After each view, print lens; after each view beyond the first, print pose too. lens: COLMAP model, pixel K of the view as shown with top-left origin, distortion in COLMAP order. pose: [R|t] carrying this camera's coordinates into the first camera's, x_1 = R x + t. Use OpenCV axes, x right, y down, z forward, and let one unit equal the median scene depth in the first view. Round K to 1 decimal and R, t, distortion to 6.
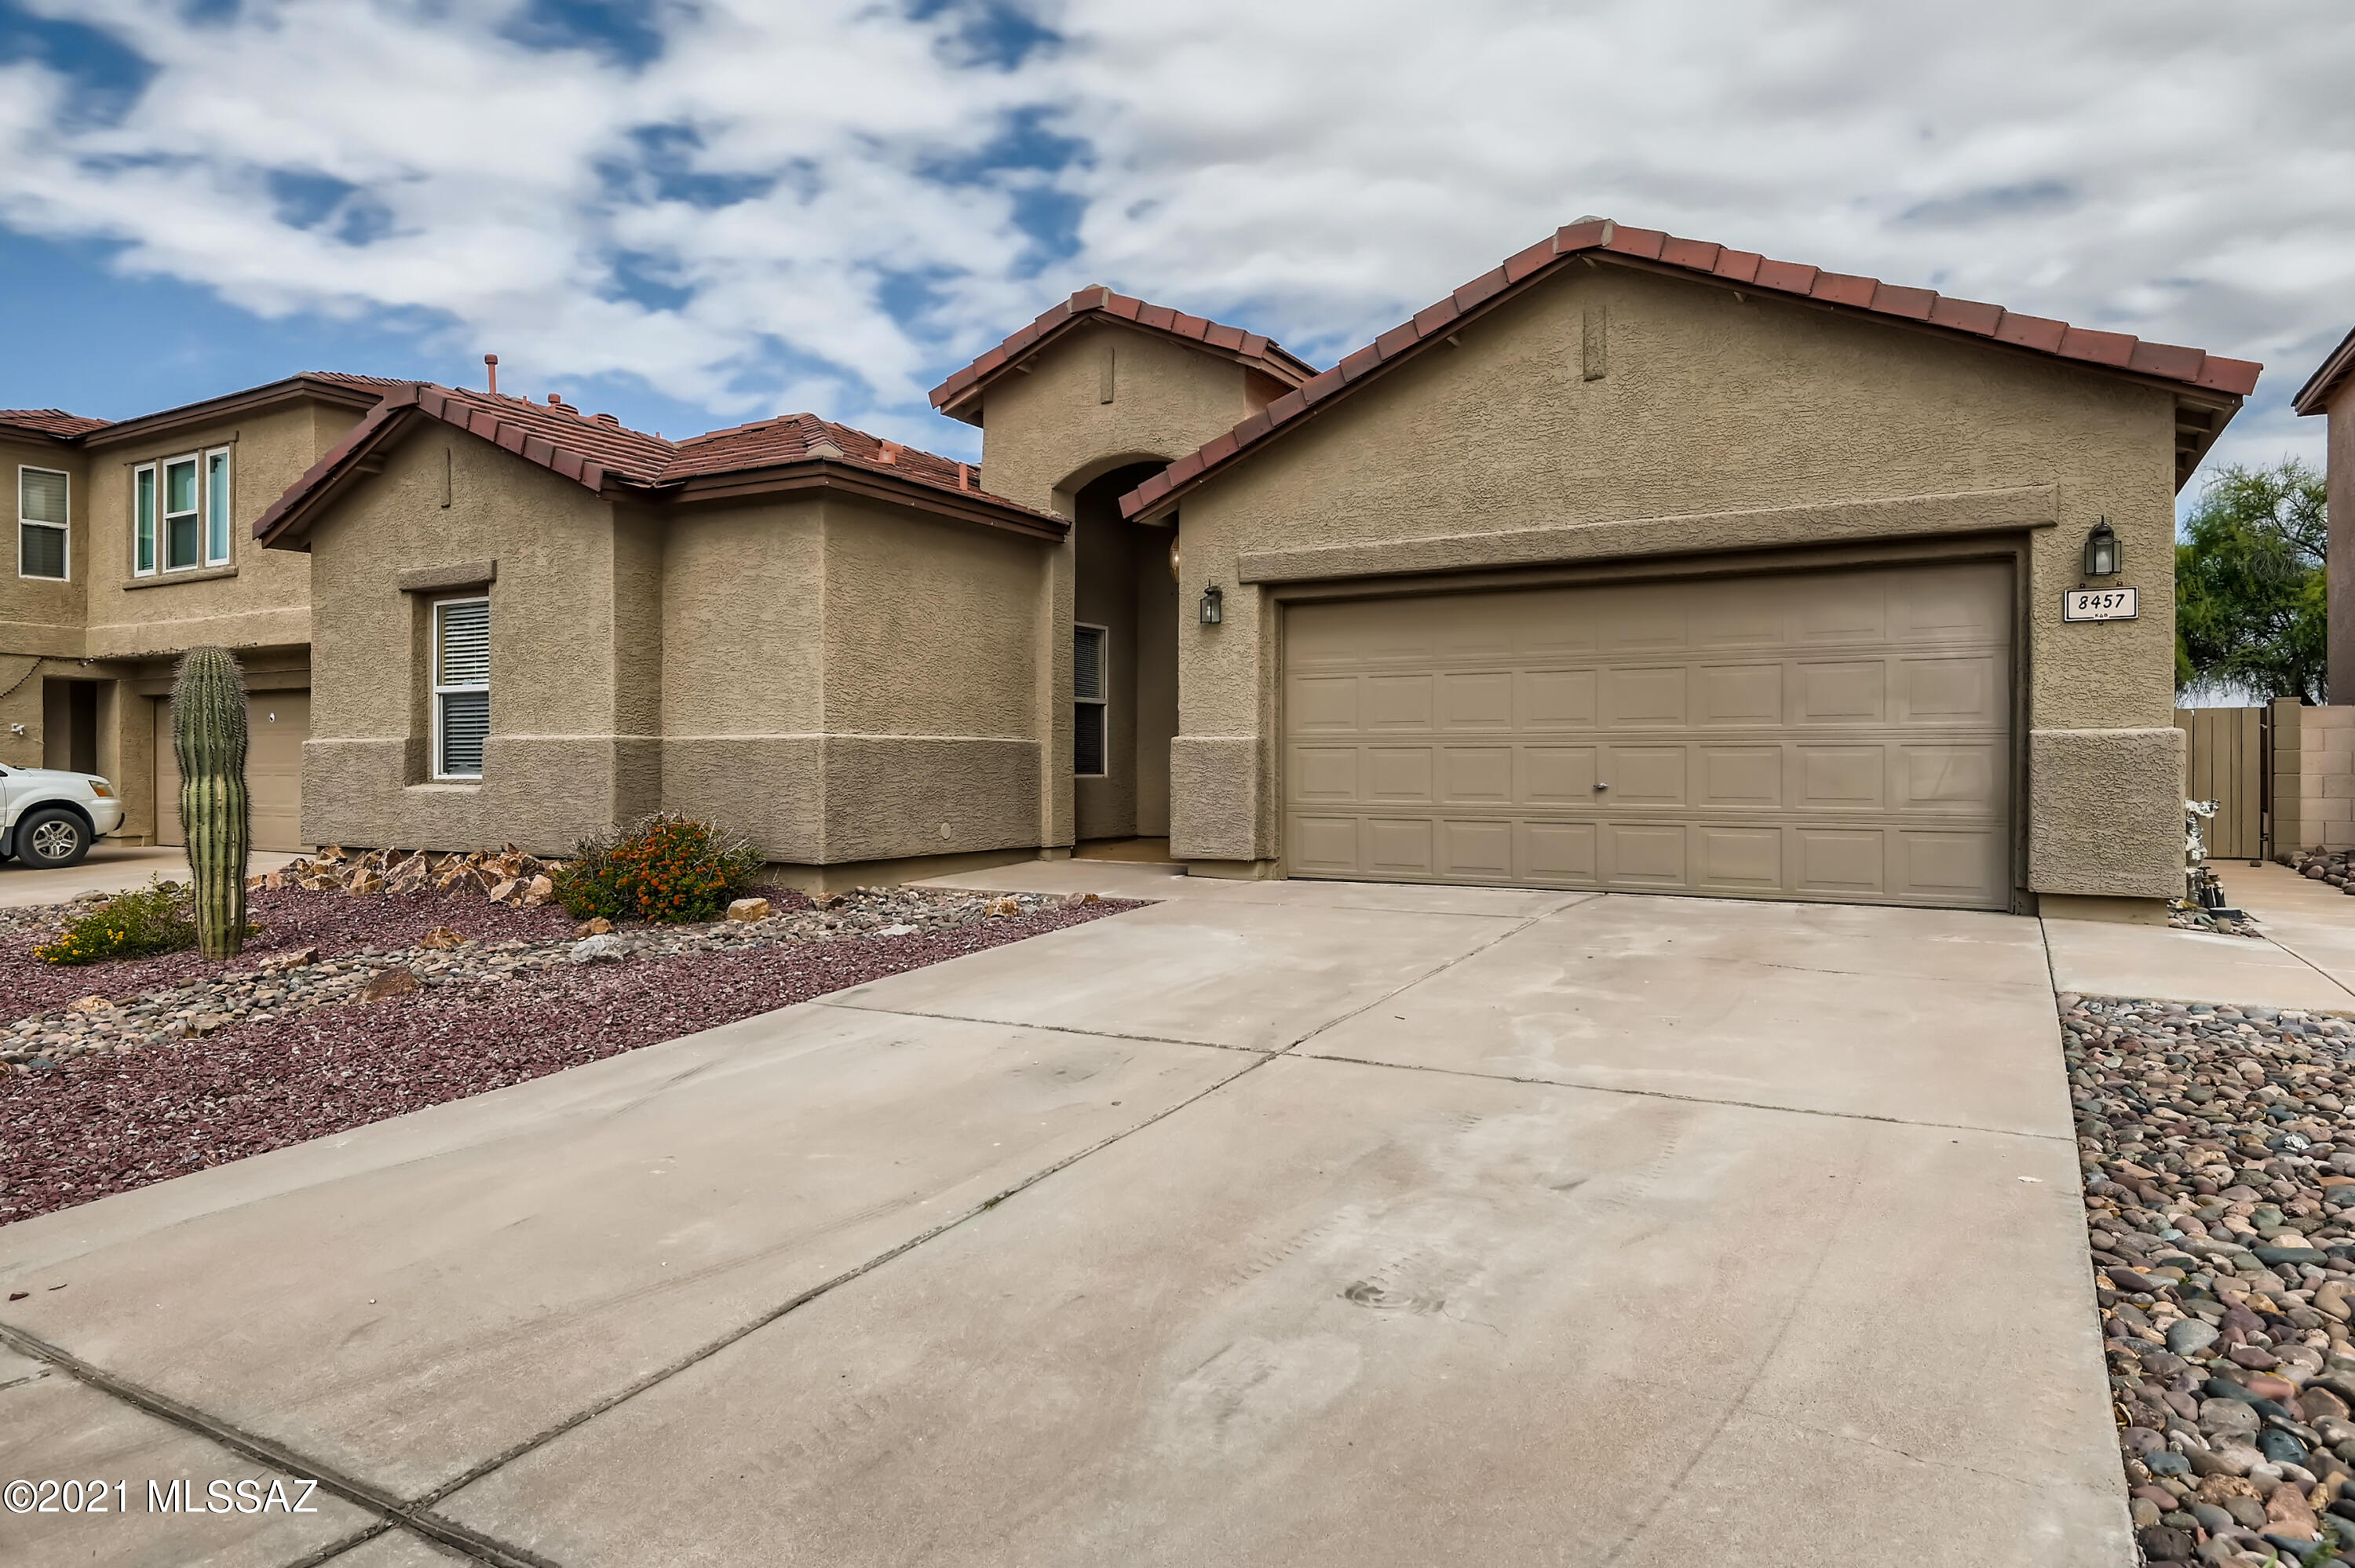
lens RADIAL K [[1452.1, 0, 1171.6], [0, 1452.1, 769.1], [0, 0, 1]] dist [-0.000170, 0.000236]
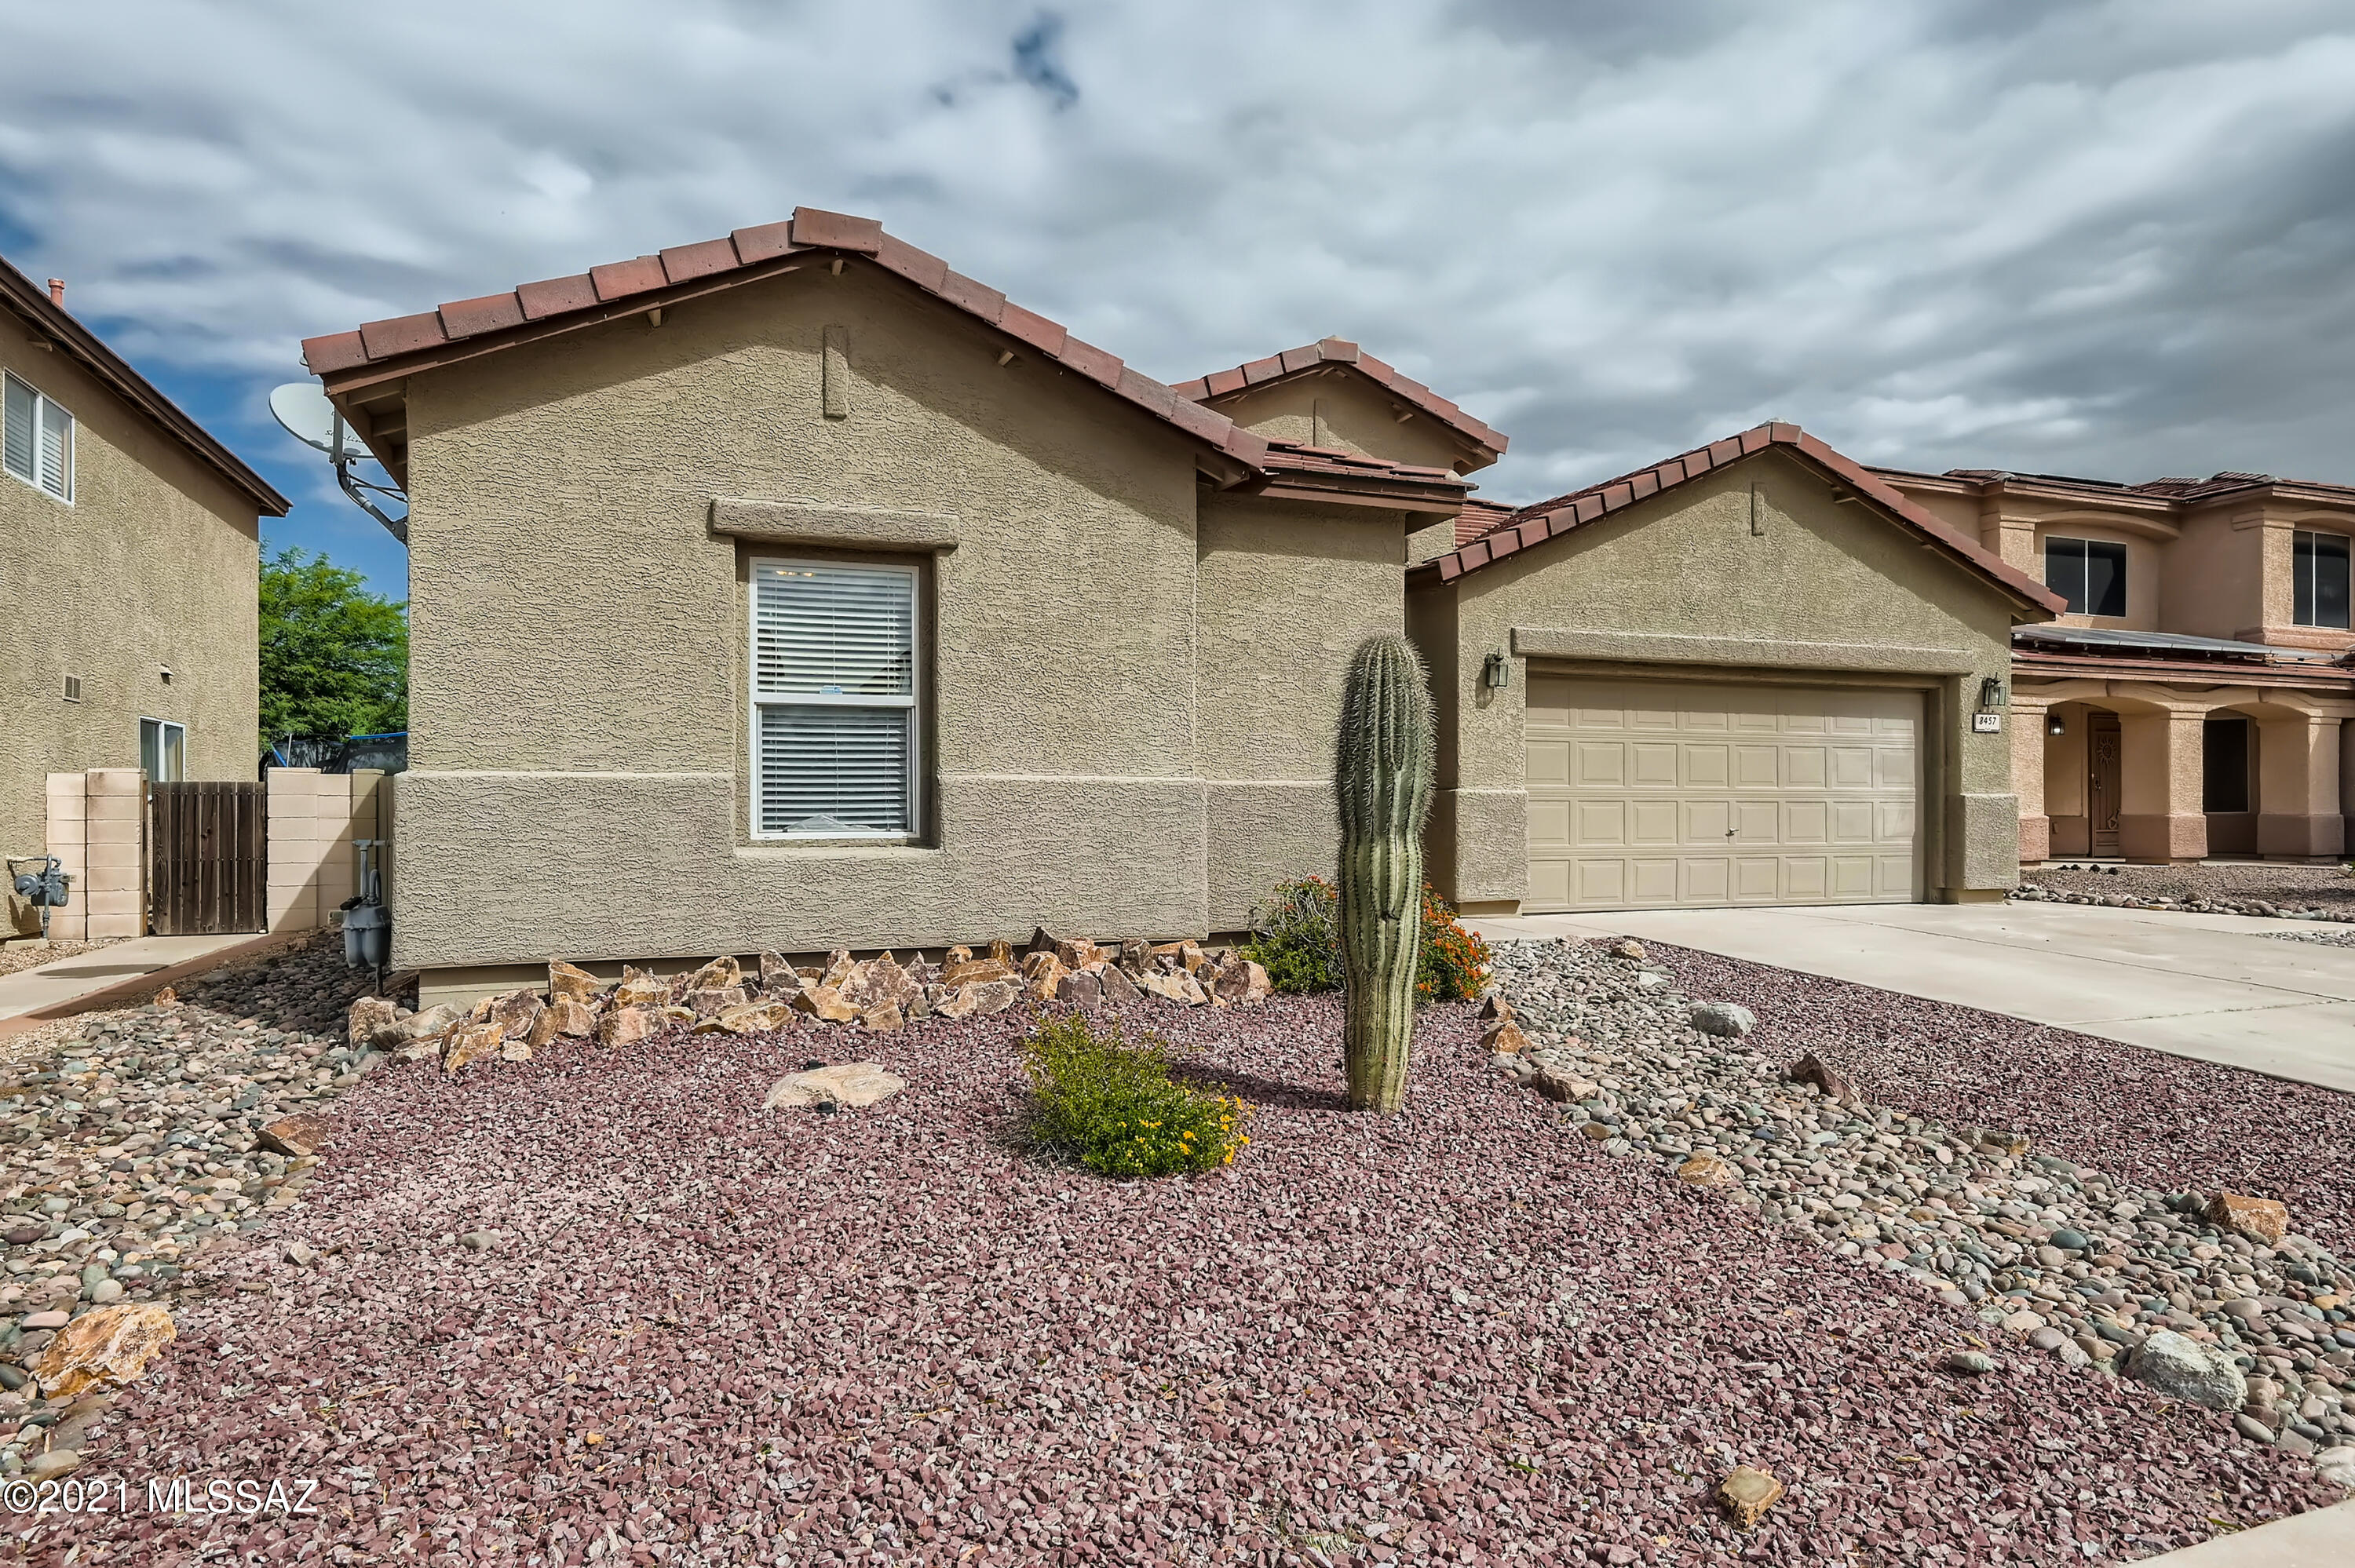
lens RADIAL K [[1367.1, 0, 1177.5], [0, 1367.1, 801.1], [0, 0, 1]] dist [0.001224, -0.000039]
pose [[0.634213, 0.006542, 0.773130, -1.029020], [0.002942, 0.999937, -0.010875, -0.003352], [-0.773152, 0.009172, 0.634154, 0.585581]]
